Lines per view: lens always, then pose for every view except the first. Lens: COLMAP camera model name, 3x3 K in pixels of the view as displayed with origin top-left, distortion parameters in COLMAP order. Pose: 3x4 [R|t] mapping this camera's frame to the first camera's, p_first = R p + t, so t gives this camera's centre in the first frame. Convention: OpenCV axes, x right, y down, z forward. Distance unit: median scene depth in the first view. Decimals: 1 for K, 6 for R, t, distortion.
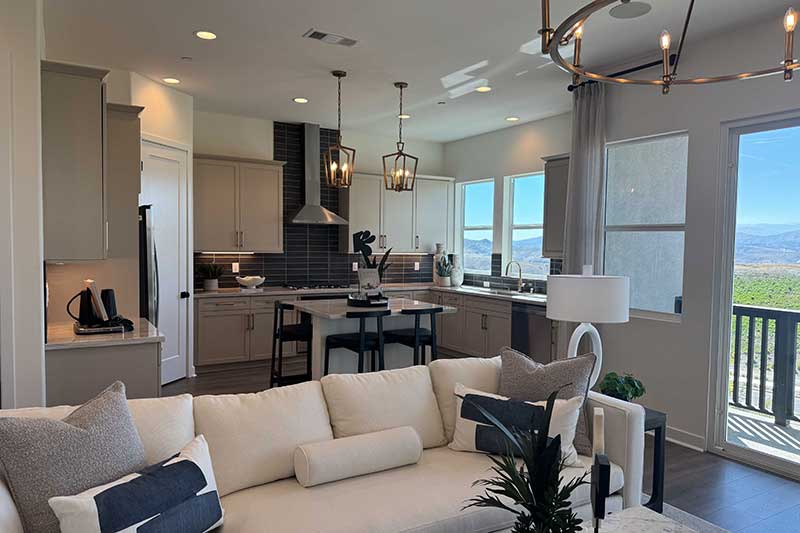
lens RADIAL K [[580.7, 0, 400.0], [0, 580.7, 266.5], [0, 0, 1]] dist [0.008413, -0.039148]
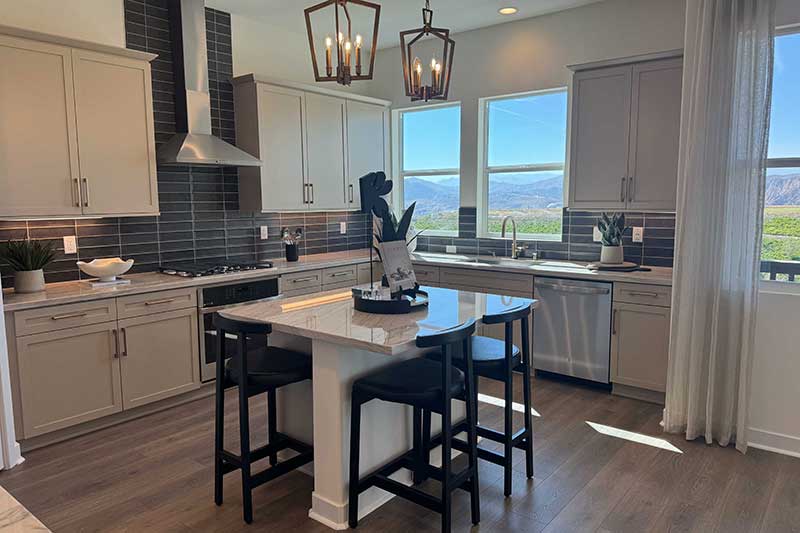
lens RADIAL K [[580.7, 0, 400.0], [0, 580.7, 266.5], [0, 0, 1]] dist [0.008413, -0.039148]
pose [[0.936437, -0.062474, 0.345228, -0.178901], [0.034222, 0.995591, 0.087338, -0.014932], [-0.349162, -0.069973, 0.934446, 0.364898]]
